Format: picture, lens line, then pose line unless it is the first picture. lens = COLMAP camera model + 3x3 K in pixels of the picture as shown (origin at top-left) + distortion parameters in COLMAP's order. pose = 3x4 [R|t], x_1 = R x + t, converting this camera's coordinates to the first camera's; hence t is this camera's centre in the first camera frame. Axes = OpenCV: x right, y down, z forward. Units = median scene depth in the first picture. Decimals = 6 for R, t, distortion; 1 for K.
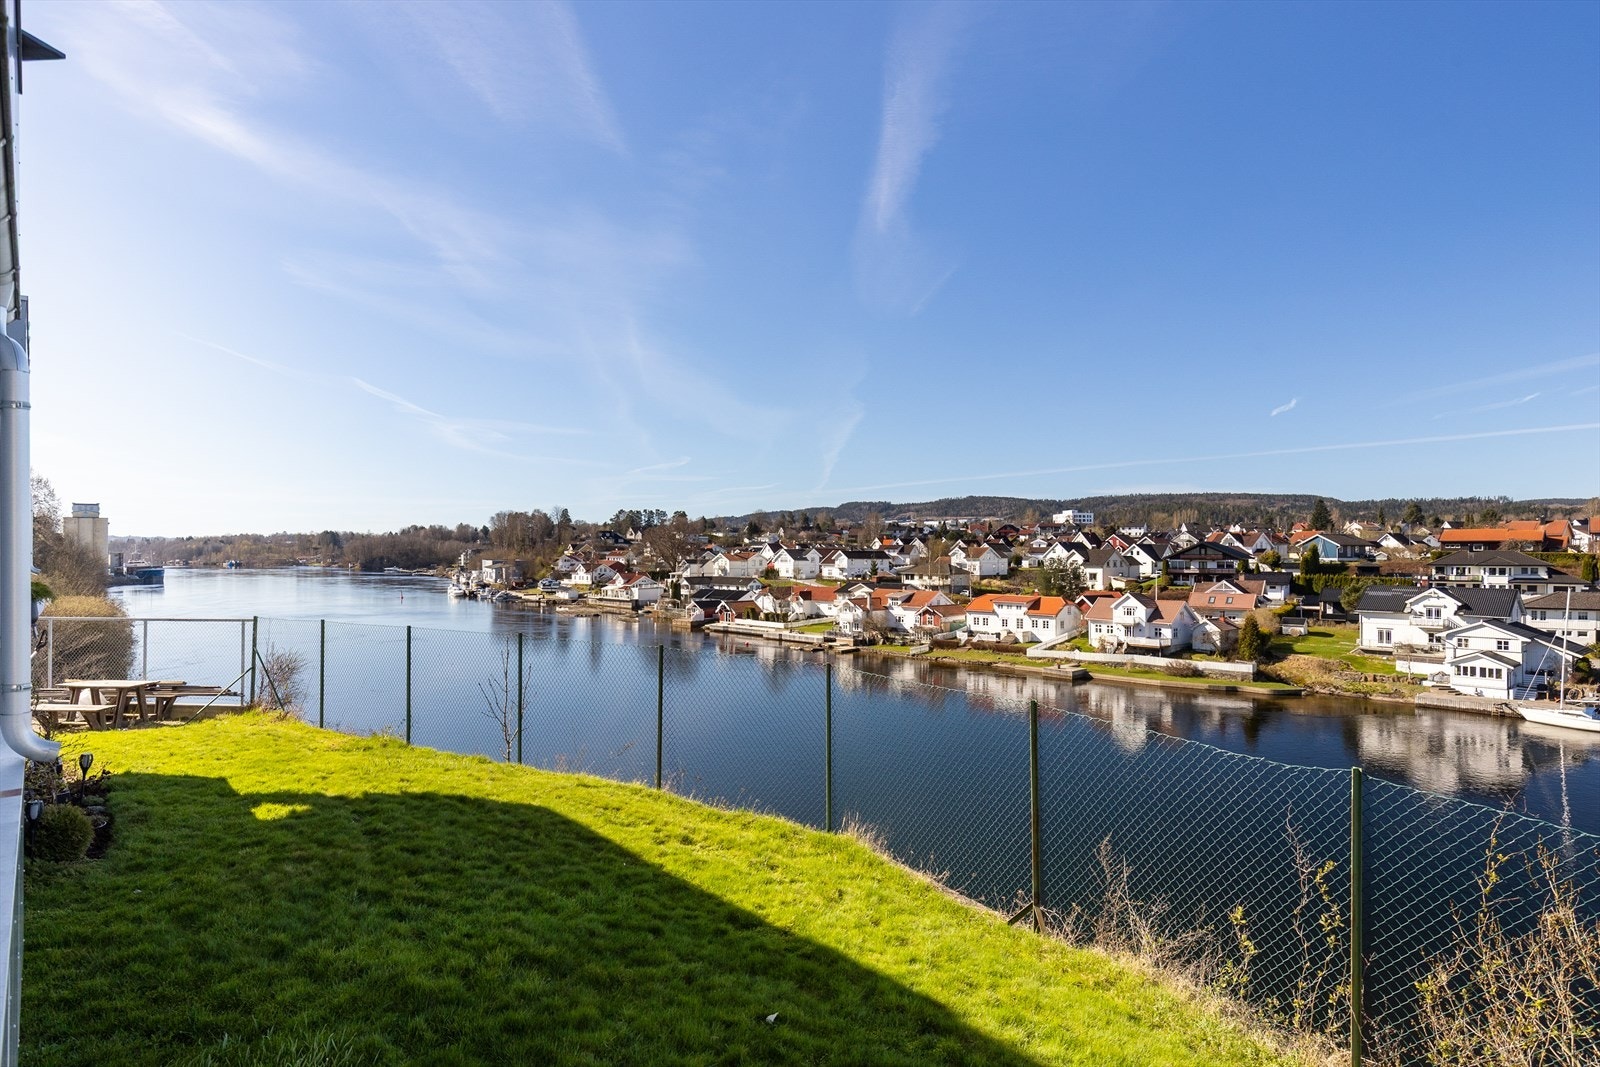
lens RADIAL K [[893.1, 0, 799.5], [0, 893.1, 535.0], [0, 0, 1]] dist [0.001079, 0.000597]
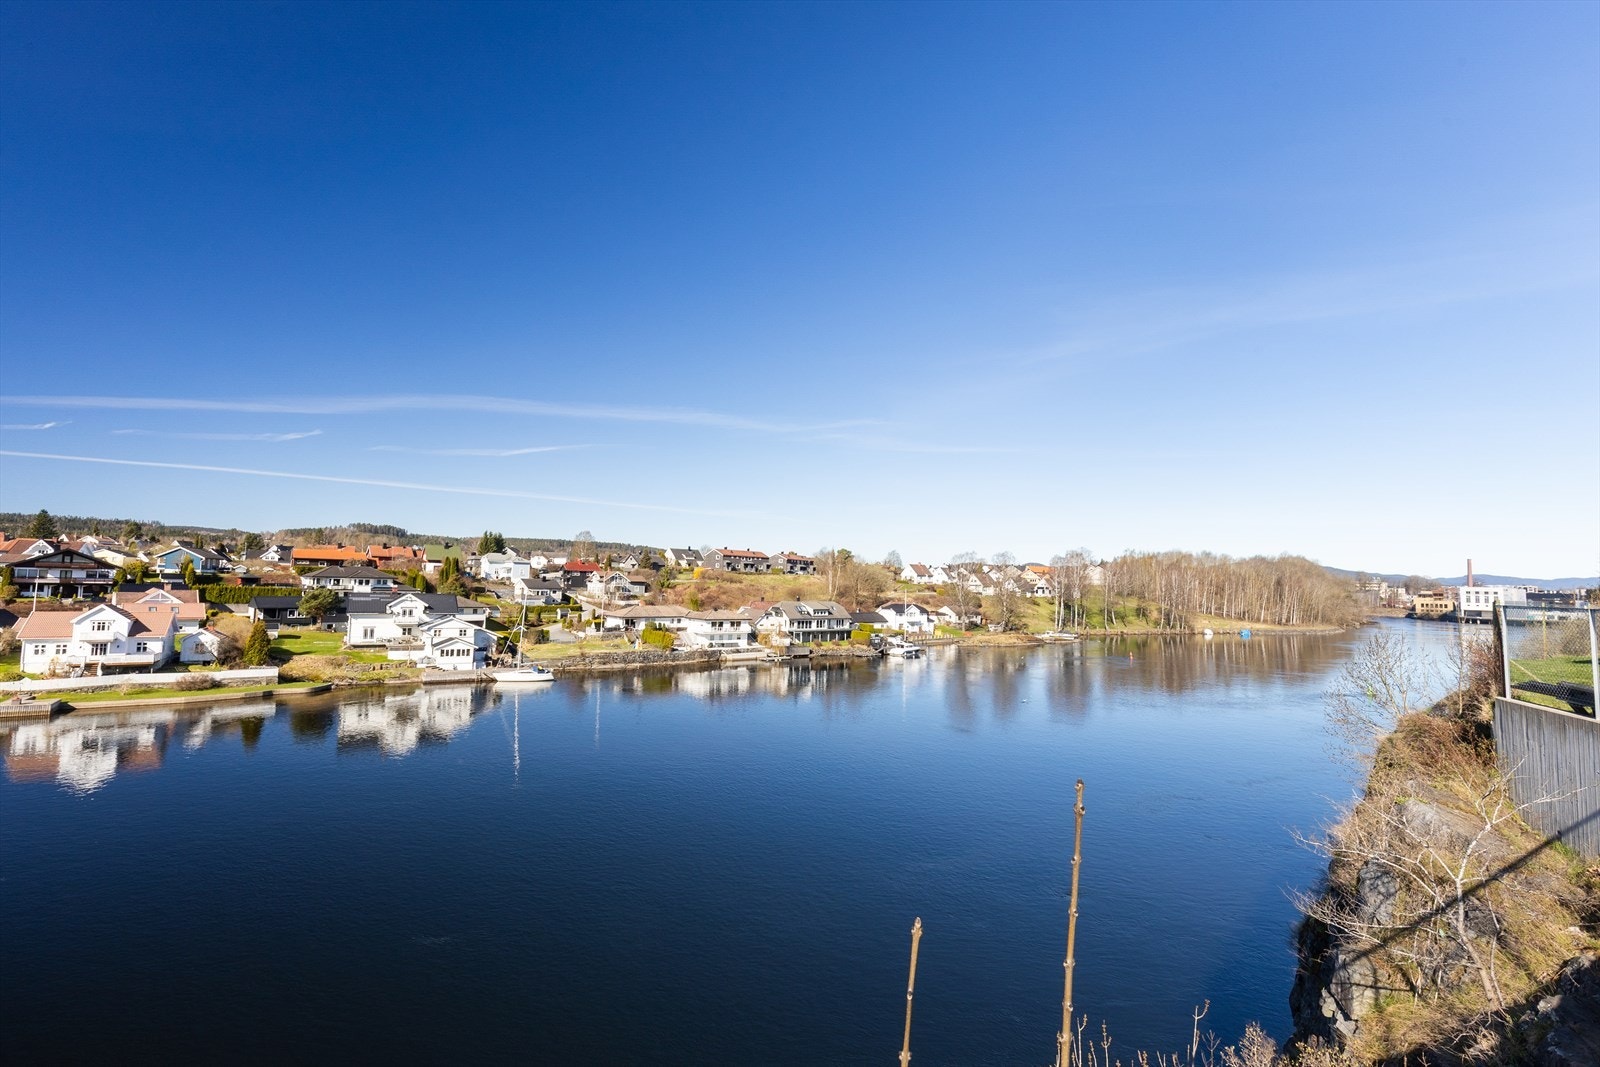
lens RADIAL K [[714.6, 0, 797.0], [0, 714.6, 532.7], [0, 0, 1]] dist [0.003867, -0.000048]
pose [[0.164052, 0.073353, 0.983721, -0.150888], [-0.041894, 0.996850, -0.067345, 0.010588], [-0.985562, -0.030164, 0.166609, 0.163517]]
